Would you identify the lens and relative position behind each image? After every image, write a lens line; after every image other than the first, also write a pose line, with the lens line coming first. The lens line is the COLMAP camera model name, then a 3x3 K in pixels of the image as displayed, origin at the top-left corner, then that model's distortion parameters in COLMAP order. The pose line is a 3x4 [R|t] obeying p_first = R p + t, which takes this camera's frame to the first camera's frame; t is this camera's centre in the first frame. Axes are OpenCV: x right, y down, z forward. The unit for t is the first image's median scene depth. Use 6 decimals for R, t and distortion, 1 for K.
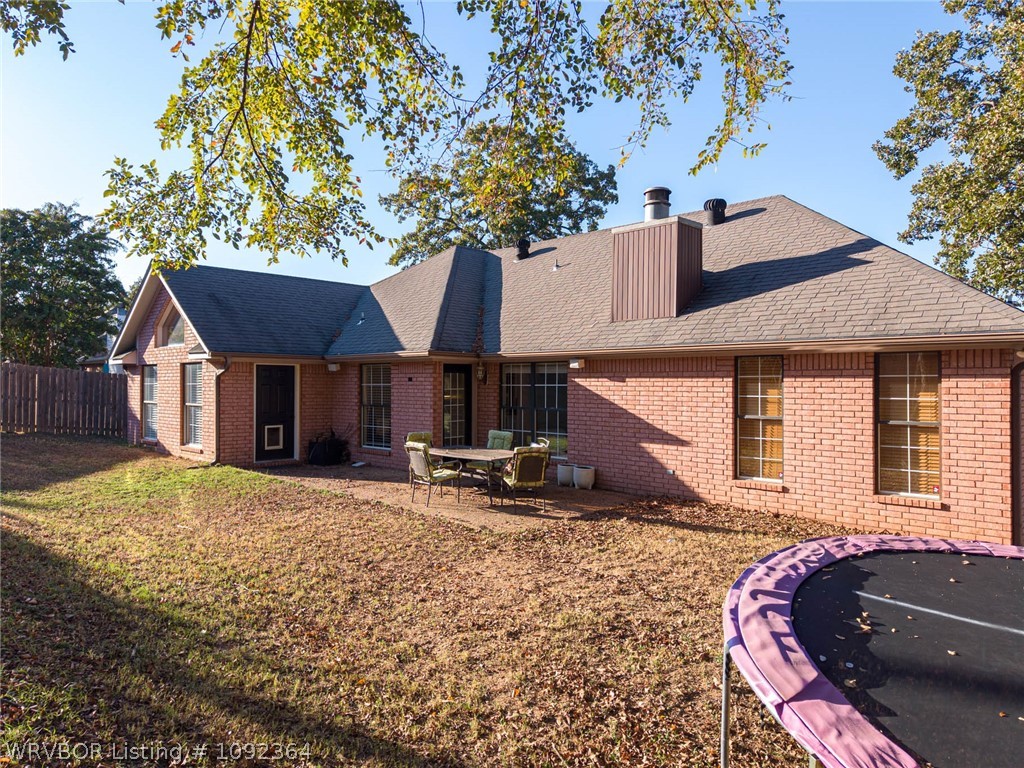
lens RADIAL K [[683.4, 0, 517.1], [0, 683.4, 383.9], [0, 0, 1]] dist [0.035316, -0.032677]
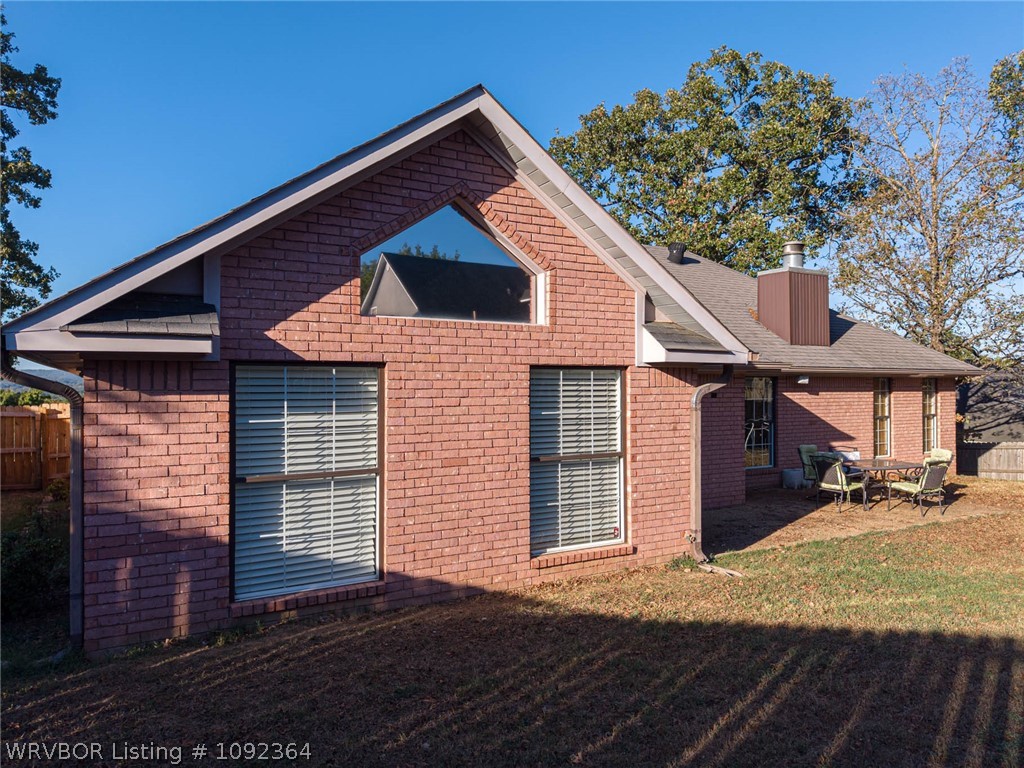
lens RADIAL K [[683.4, 0, 516.7], [0, 683.4, 376.0], [0, 0, 1]] dist [0.035316, -0.032677]
pose [[0.259673, 0.005805, 0.965679, -1.108082], [-0.003342, 0.999981, -0.005113, -0.027357], [-0.965691, -0.001900, 0.259688, 1.113643]]
